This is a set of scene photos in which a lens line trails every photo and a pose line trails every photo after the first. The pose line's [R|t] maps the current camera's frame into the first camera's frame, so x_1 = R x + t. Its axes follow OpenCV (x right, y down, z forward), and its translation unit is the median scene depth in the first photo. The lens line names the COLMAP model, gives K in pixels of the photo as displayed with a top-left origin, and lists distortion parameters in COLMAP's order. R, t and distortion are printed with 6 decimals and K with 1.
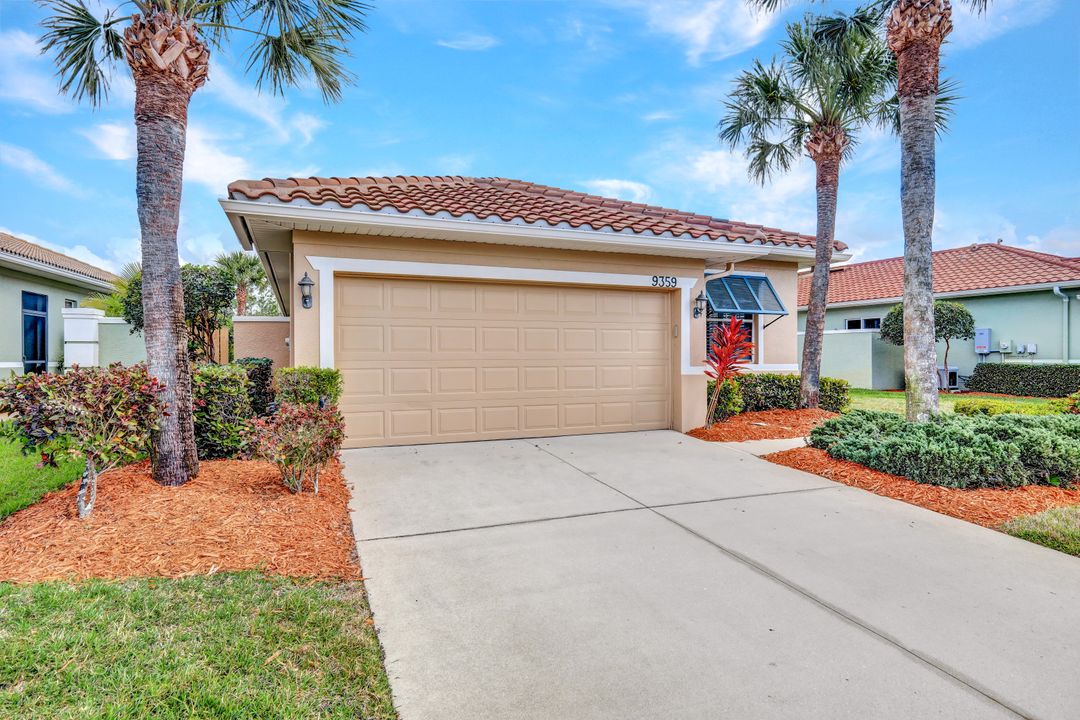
lens RADIAL K [[609.0, 0, 534.6], [0, 609.0, 350.4], [0, 0, 1]] dist [0.005865, 0.001692]
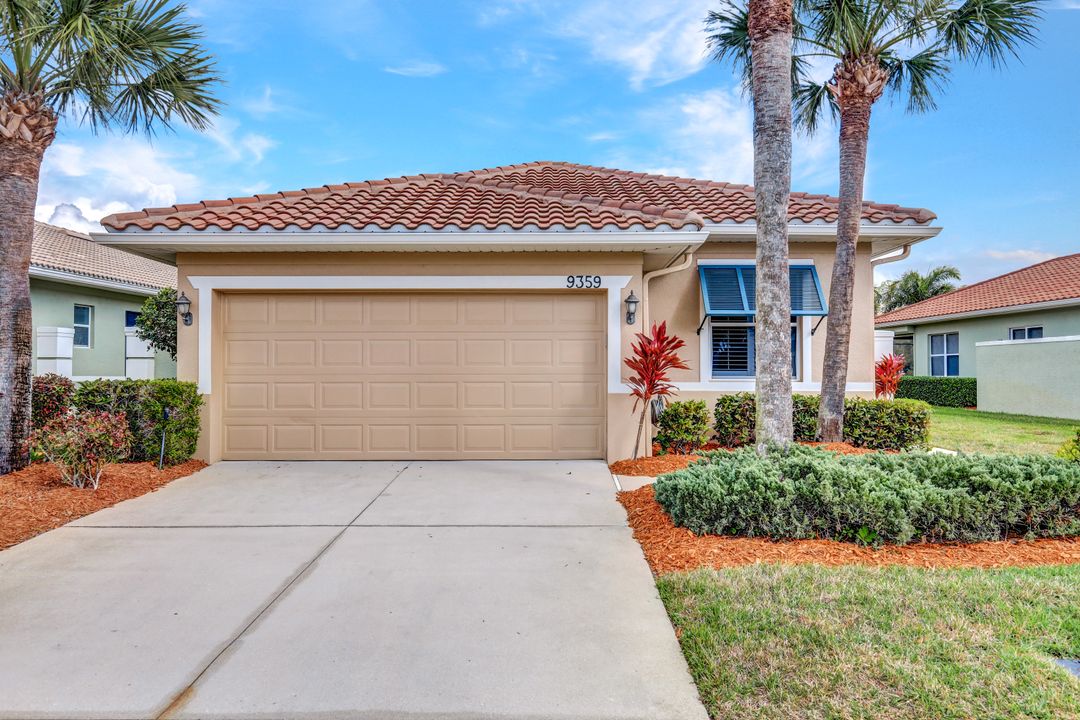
lens RADIAL K [[802.7, 0, 539.4], [0, 802.7, 347.8], [0, 0, 1]] dist [-0.002745, -0.002562]
pose [[0.920690, -0.011014, -0.390140, 0.592524], [0.002469, 0.999746, -0.022397, 0.002427], [0.390288, 0.019657, 0.920483, -0.037661]]
